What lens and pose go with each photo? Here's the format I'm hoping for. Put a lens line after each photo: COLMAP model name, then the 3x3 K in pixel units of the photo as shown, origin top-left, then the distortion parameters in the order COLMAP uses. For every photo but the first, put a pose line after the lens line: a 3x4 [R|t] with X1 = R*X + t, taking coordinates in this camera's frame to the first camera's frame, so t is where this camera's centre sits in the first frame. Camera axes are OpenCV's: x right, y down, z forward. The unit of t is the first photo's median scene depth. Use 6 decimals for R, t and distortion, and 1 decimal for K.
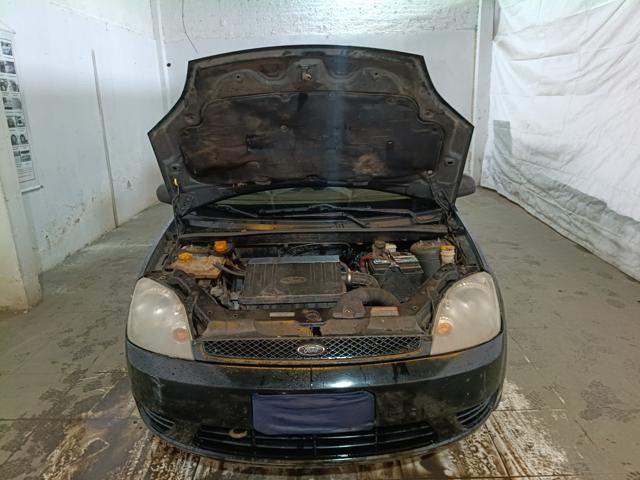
lens RADIAL K [[484.0, 0, 319.0], [0, 484.0, 245.0], [0, 0, 1]] dist [-0.028235, 0.009646]
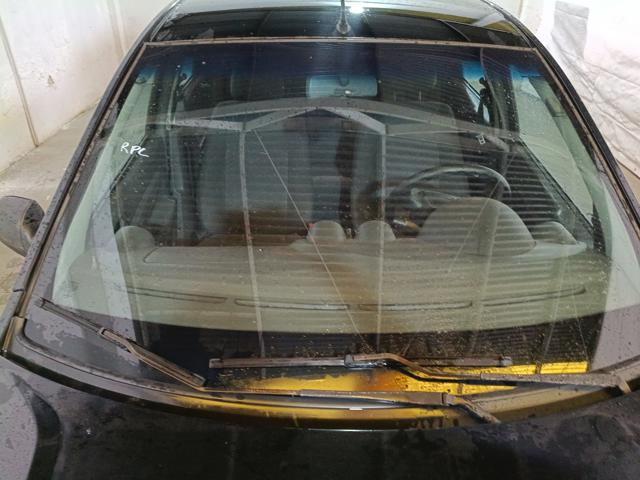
lens RADIAL K [[484.0, 0, 320.3], [0, 484.0, 242.2], [0, 0, 1]] dist [-0.028235, 0.009646]
pose [[0.998818, 0.023919, 0.042303, -0.022796], [-0.034189, 0.964491, 0.261895, -0.099564], [-0.034537, -0.263032, 0.964169, 0.254660]]
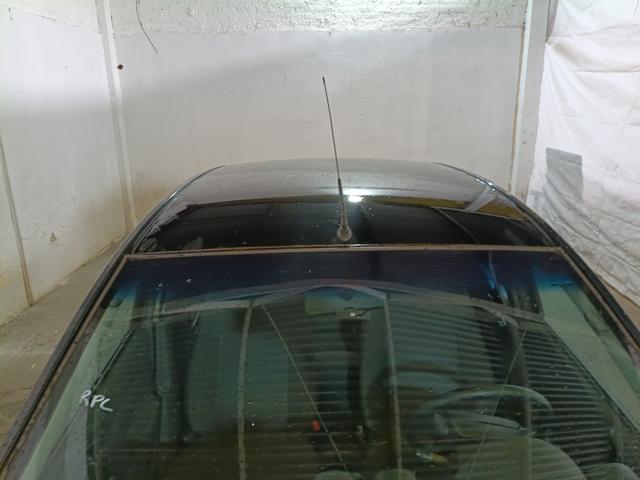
lens RADIAL K [[484.0, 0, 319.8], [0, 484.0, 241.9], [0, 0, 1]] dist [-0.028235, 0.009646]
pose [[0.999604, 0.006833, 0.027291, -0.021086], [-0.007096, 0.999929, 0.009530, -0.136322], [-0.027224, -0.009720, 0.999582, 0.293456]]
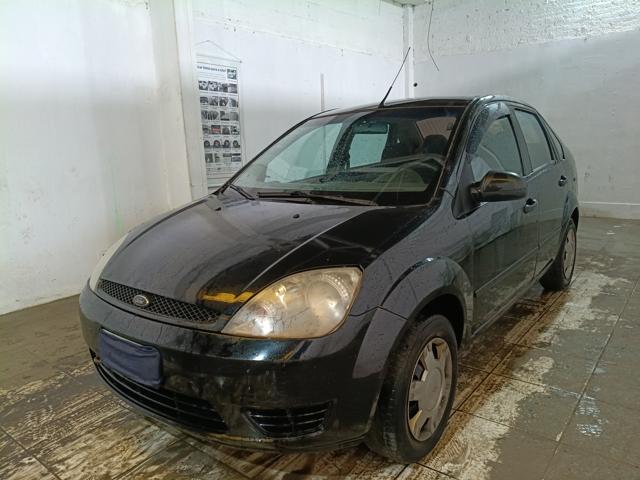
lens RADIAL K [[484.0, 0, 326.9], [0, 484.0, 240.6], [0, 0, 1]] dist [-0.028235, 0.009646]
pose [[0.792318, 0.115550, -0.599066, 0.253487], [-0.156523, 0.987536, -0.016536, 0.008986], [0.589688, 0.106869, 0.800529, 0.105833]]
